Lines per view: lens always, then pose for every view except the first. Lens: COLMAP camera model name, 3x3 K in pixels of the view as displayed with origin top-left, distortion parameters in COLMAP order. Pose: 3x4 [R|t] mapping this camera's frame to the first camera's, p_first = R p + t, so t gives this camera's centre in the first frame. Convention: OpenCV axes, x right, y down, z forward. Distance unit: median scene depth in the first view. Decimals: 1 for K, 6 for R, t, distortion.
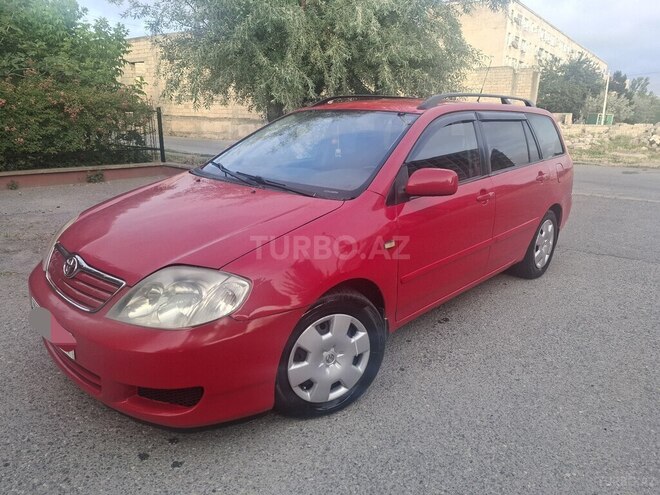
lens RADIAL K [[452.4, 0, 329.7], [0, 452.4, 243.7], [0, 0, 1]] dist [0.055779, -0.042185]
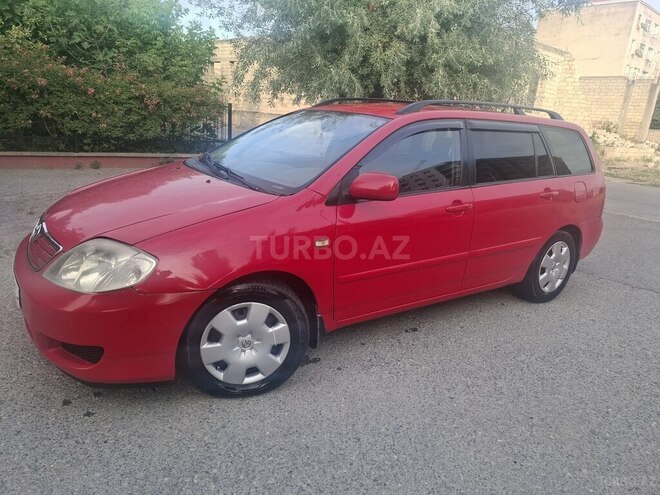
lens RADIAL K [[452.4, 0, 329.6], [0, 452.4, 246.7], [0, 0, 1]] dist [0.055779, -0.042185]
pose [[0.975307, 0.107645, -0.192844, 0.205806], [-0.107527, 0.994140, 0.011107, -0.001905], [0.192910, 0.009903, 0.981167, 0.001812]]
